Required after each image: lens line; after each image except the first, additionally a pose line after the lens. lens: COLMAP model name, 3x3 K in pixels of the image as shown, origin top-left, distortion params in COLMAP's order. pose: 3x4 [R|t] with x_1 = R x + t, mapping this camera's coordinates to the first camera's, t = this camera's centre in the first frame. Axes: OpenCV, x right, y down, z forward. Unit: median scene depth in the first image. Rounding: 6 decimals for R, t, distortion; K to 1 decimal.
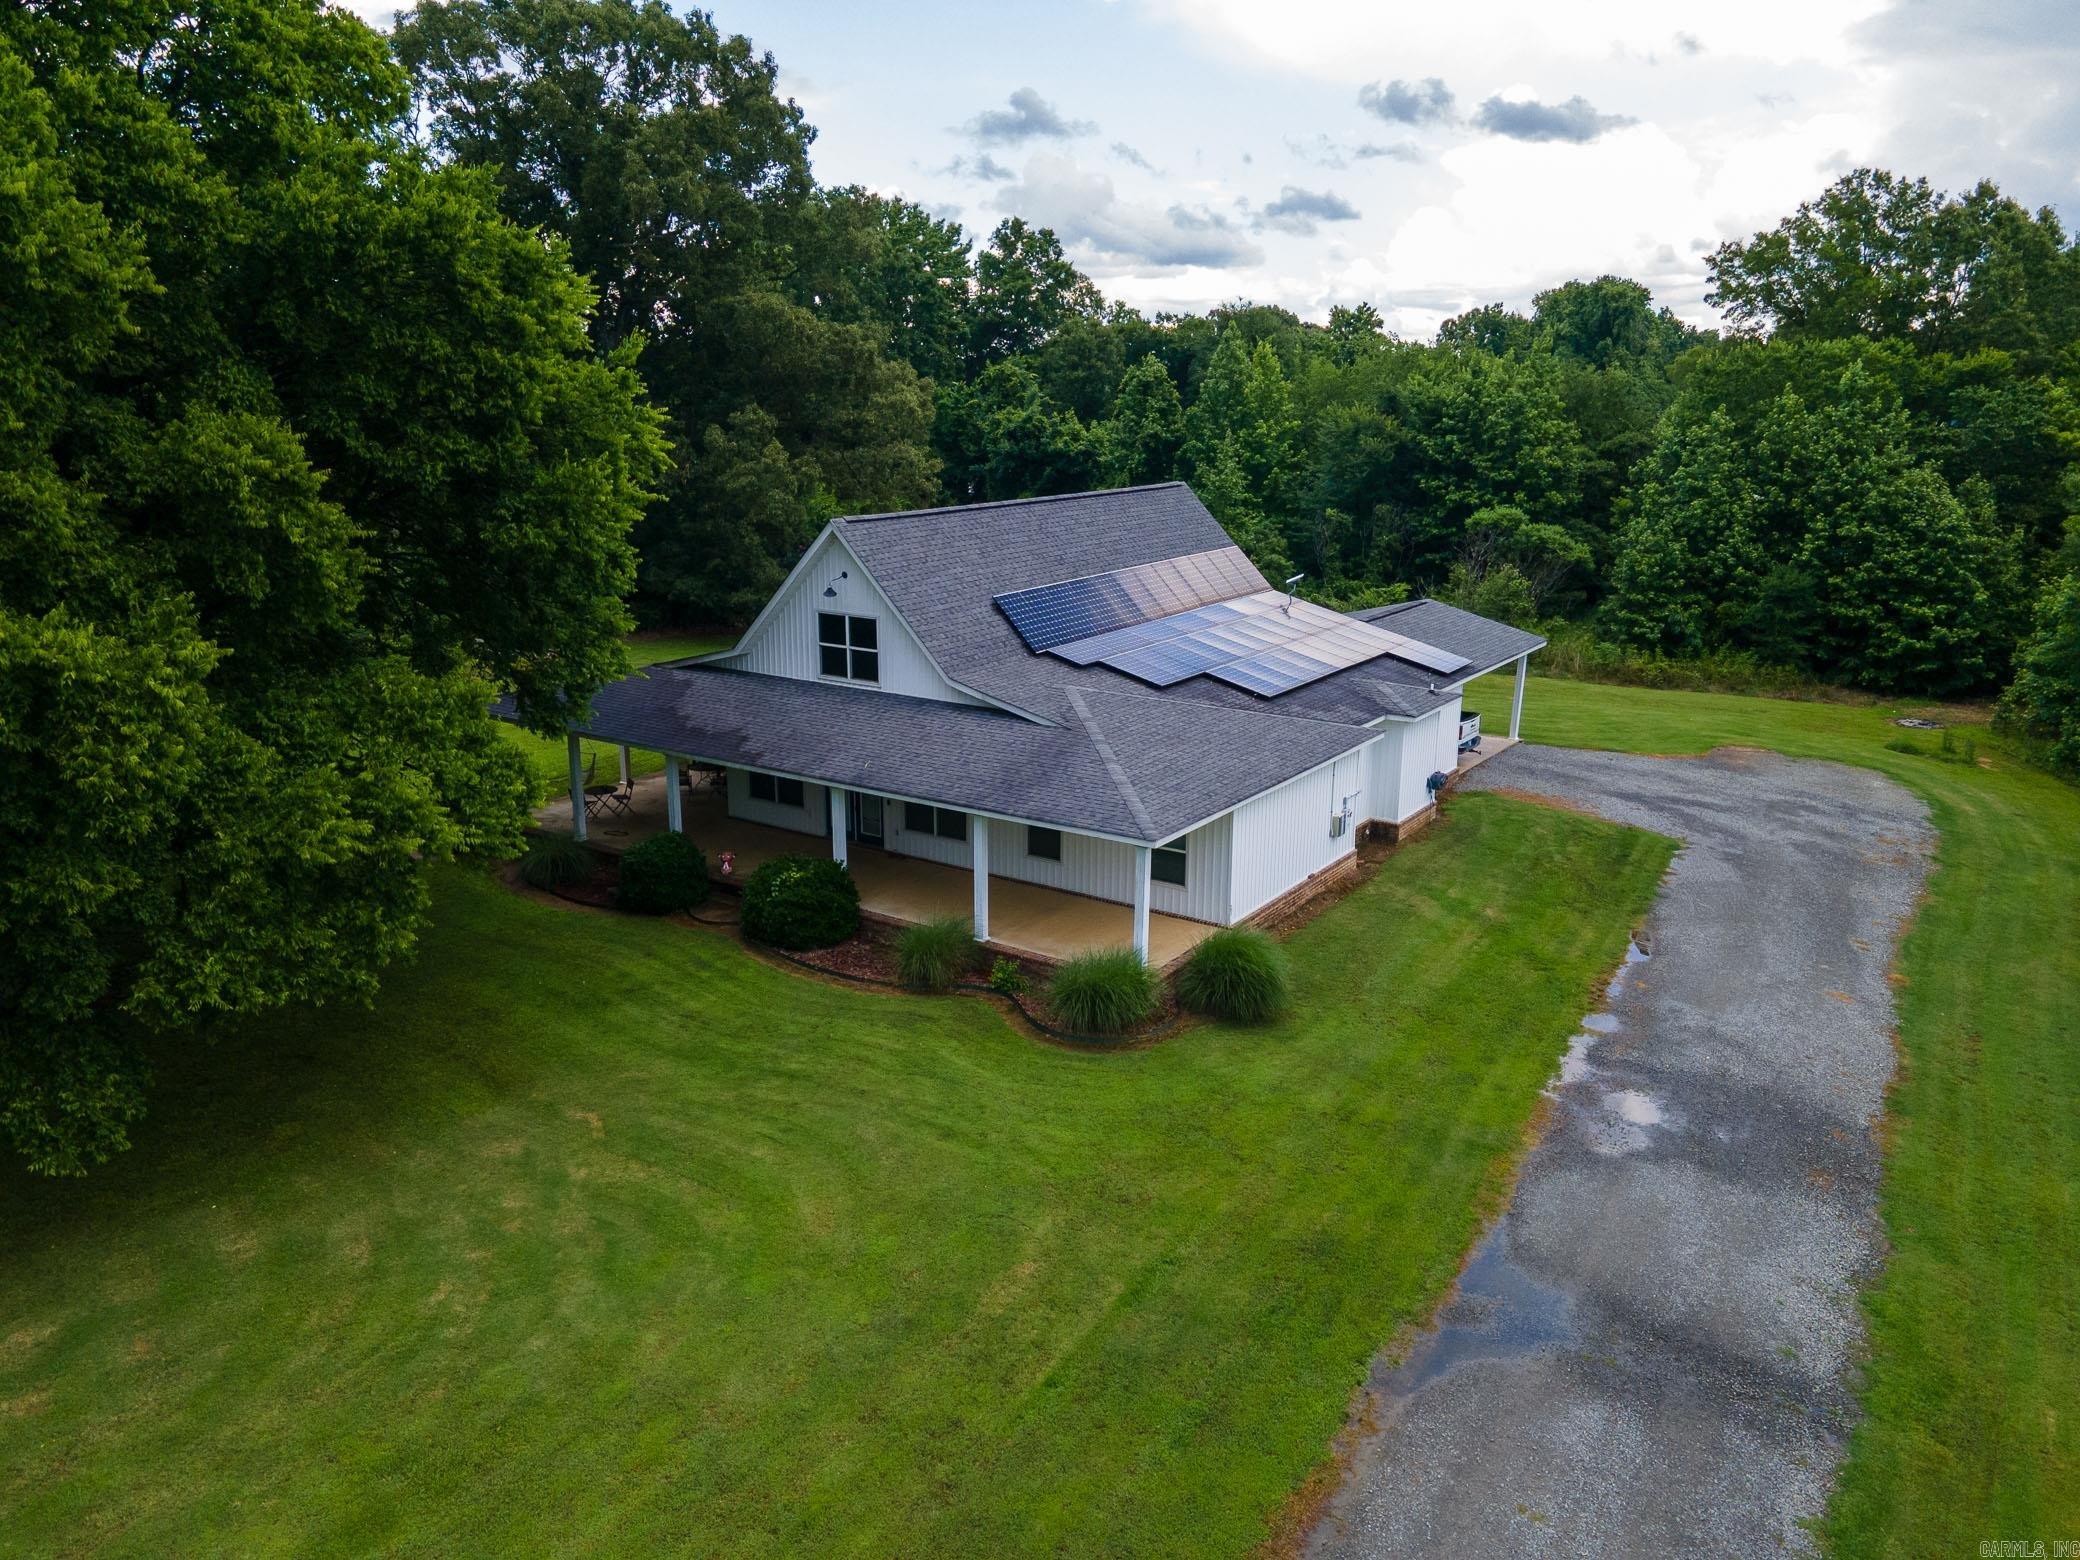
lens RADIAL K [[1500.7, 0, 1033.6], [0, 1500.7, 782.5], [0, 0, 1]] dist [0.041509, 0.011805]
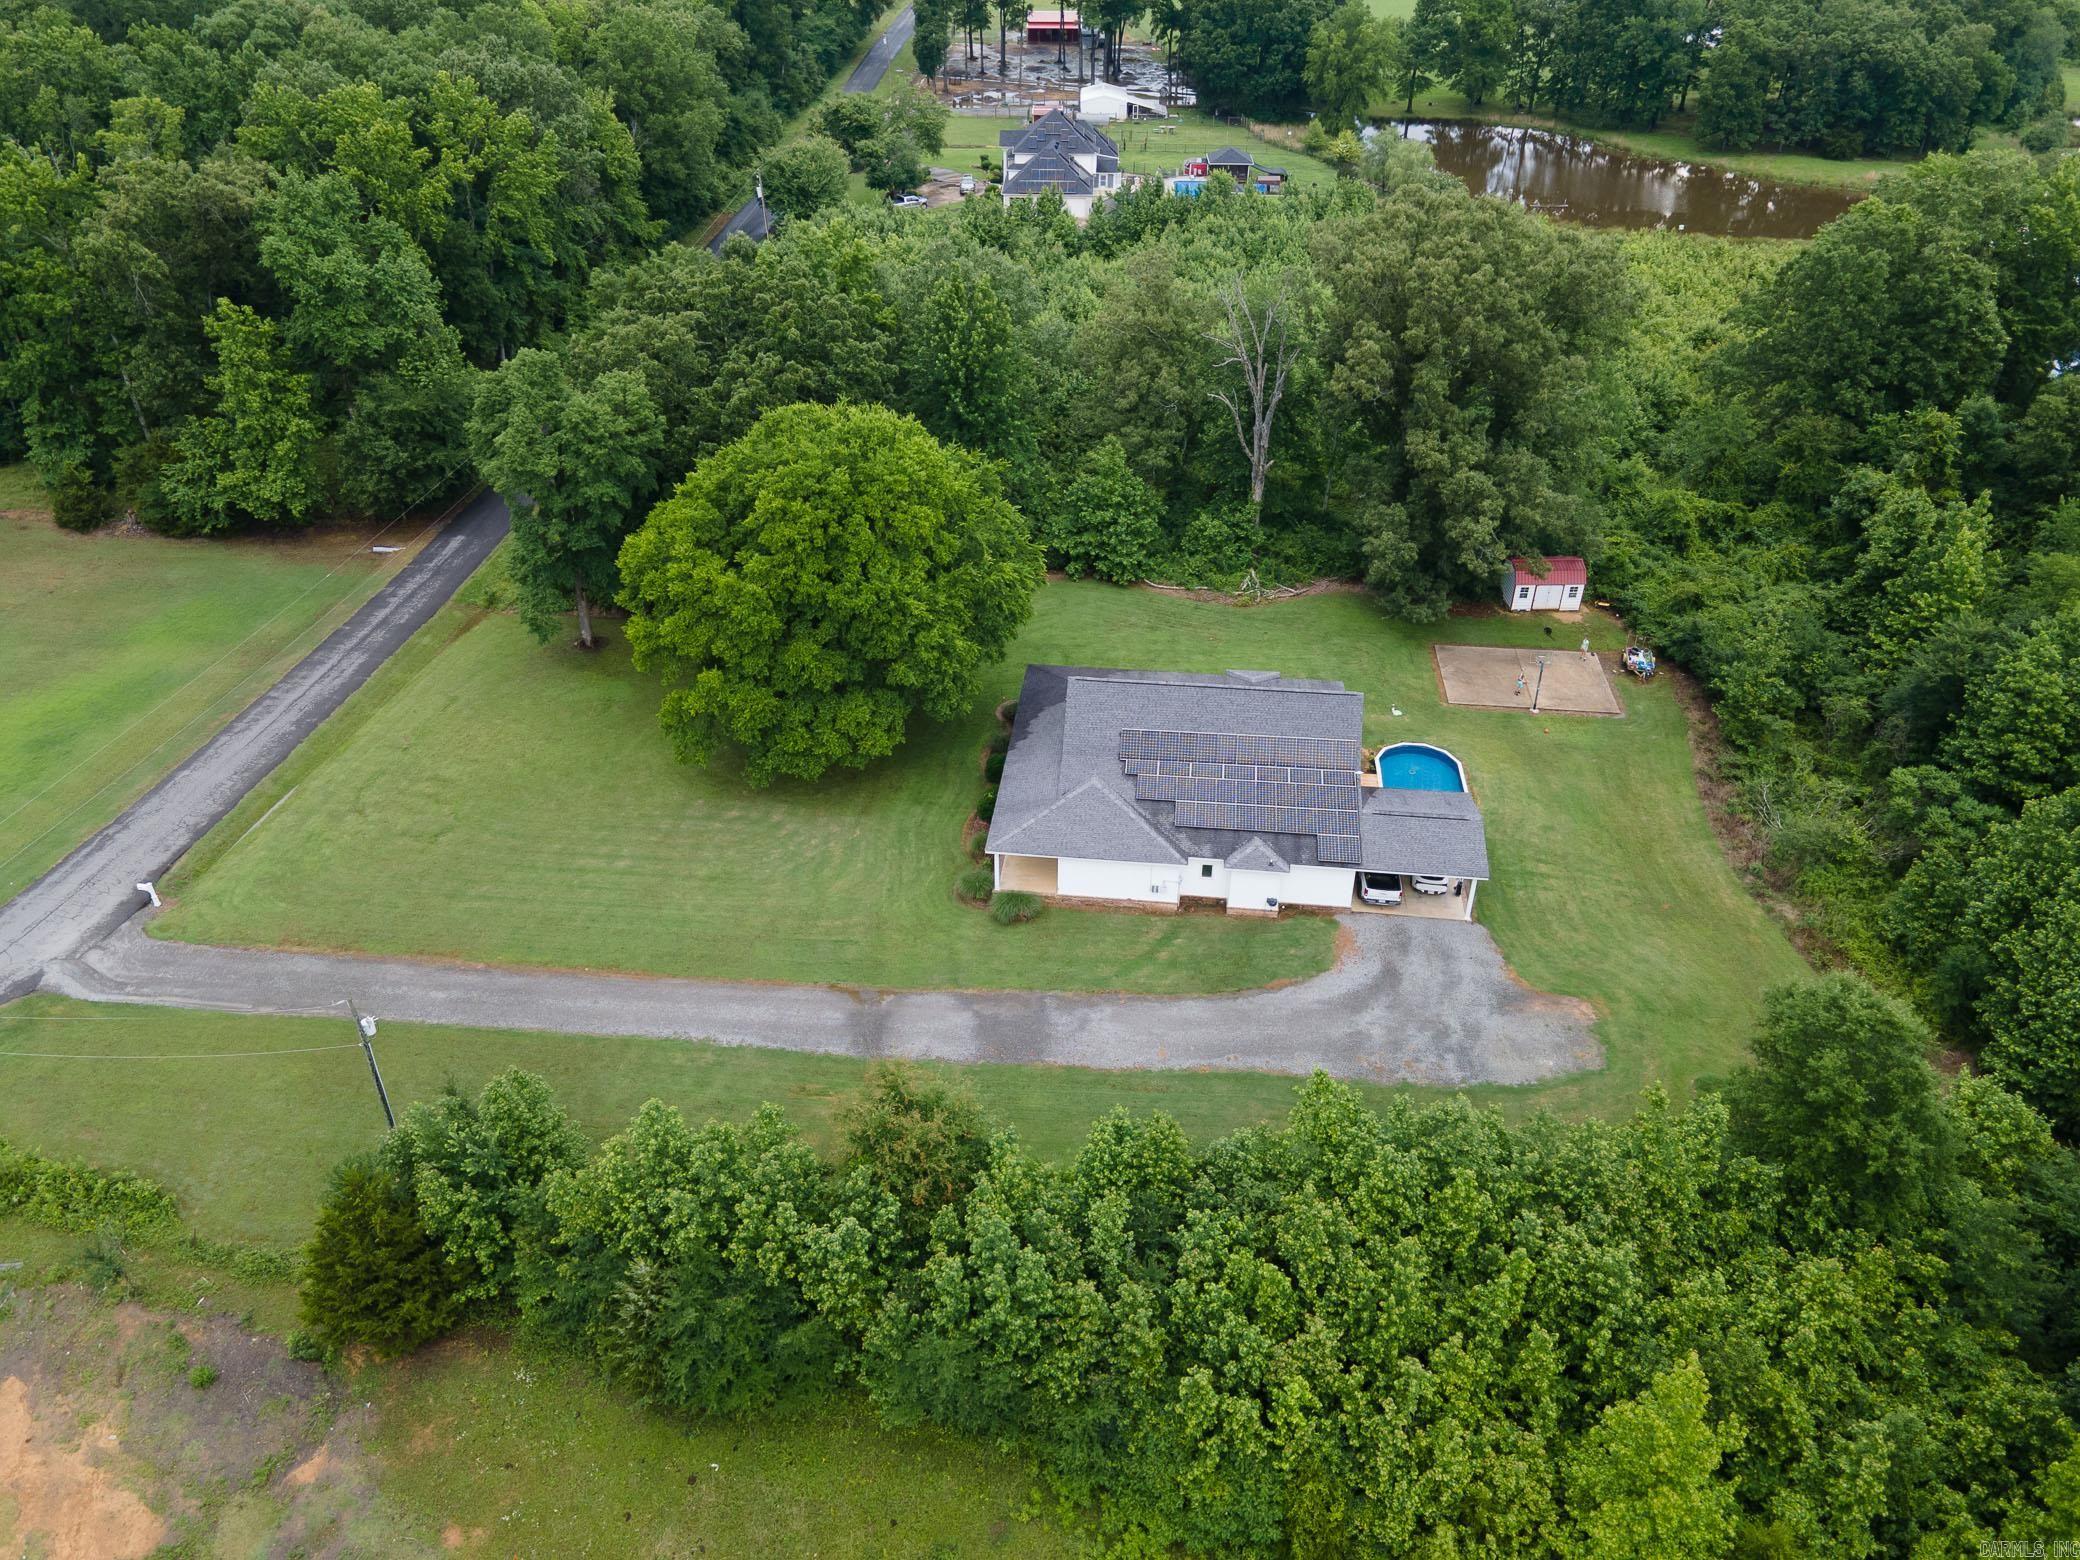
lens RADIAL K [[1500.7, 0, 1029.9], [0, 1500.7, 775.5], [0, 0, 1]] dist [0.041509, 0.011805]
pose [[0.470805, 0.490266, -0.733473, 1.735193], [-0.226638, 0.870687, 0.436507, -1.099692], [0.852630, -0.039277, 0.521037, -0.378186]]
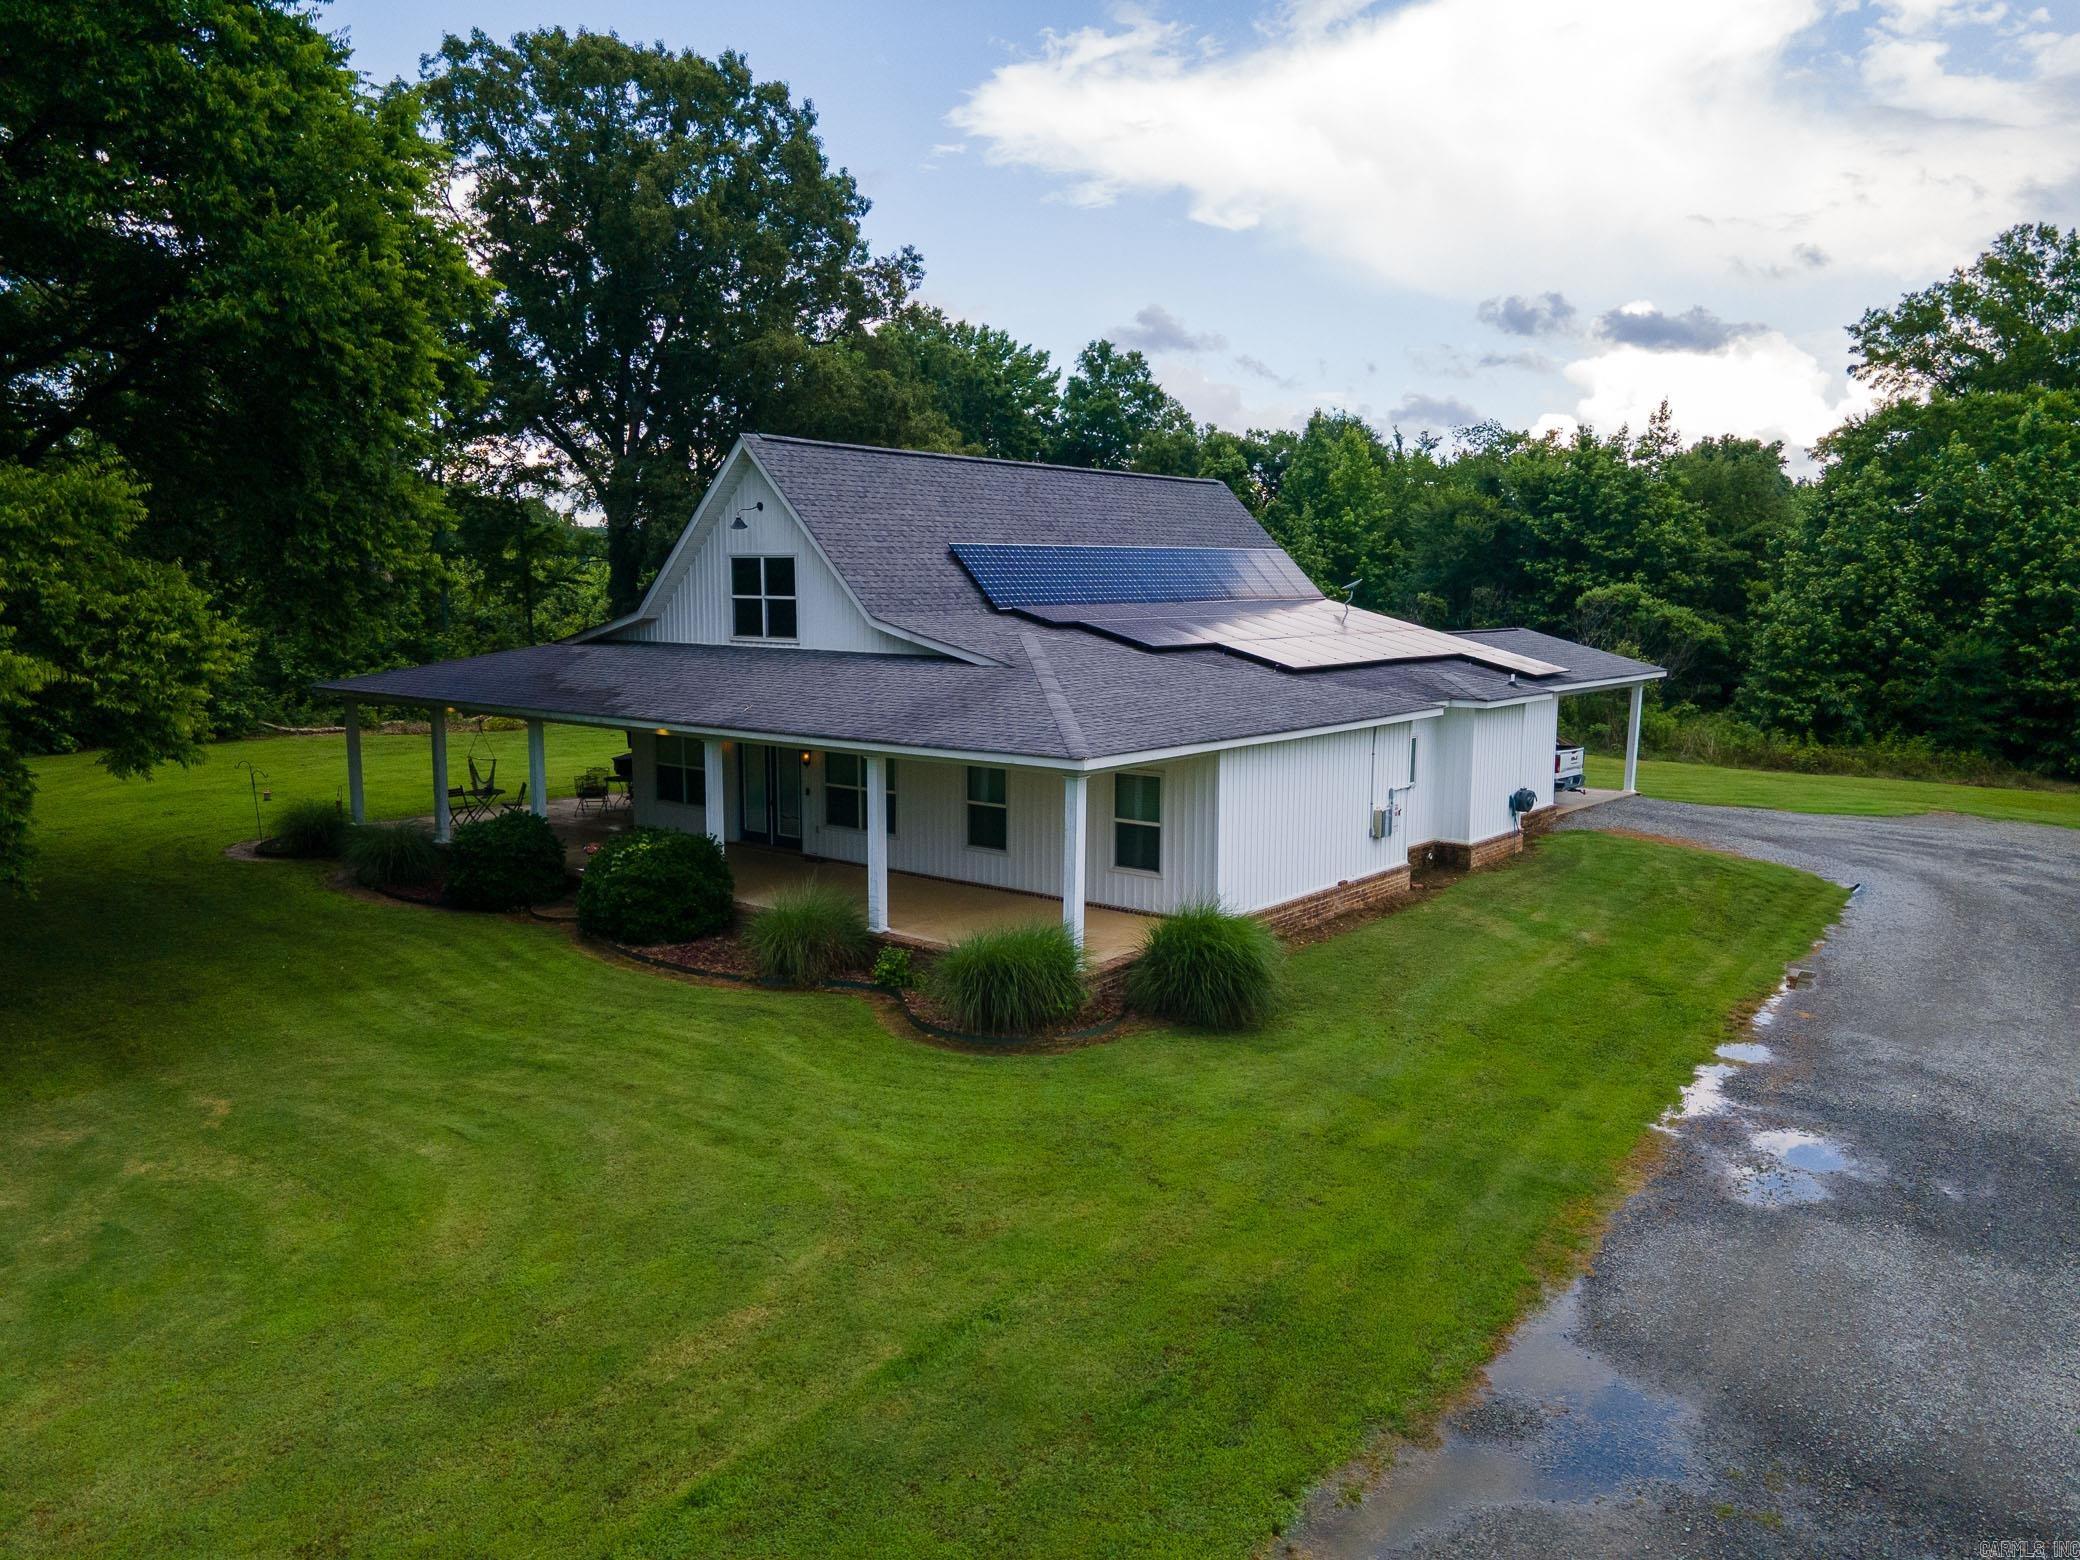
lens RADIAL K [[1500.7, 0, 1033.4], [0, 1500.7, 784.0], [0, 0, 1]] dist [0.041509, 0.011805]
pose [[0.996440, 0.012038, -0.083439, 0.090942], [-0.022551, 0.991744, -0.126231, 0.109699], [0.081231, 0.127664, 0.988485, 0.230086]]
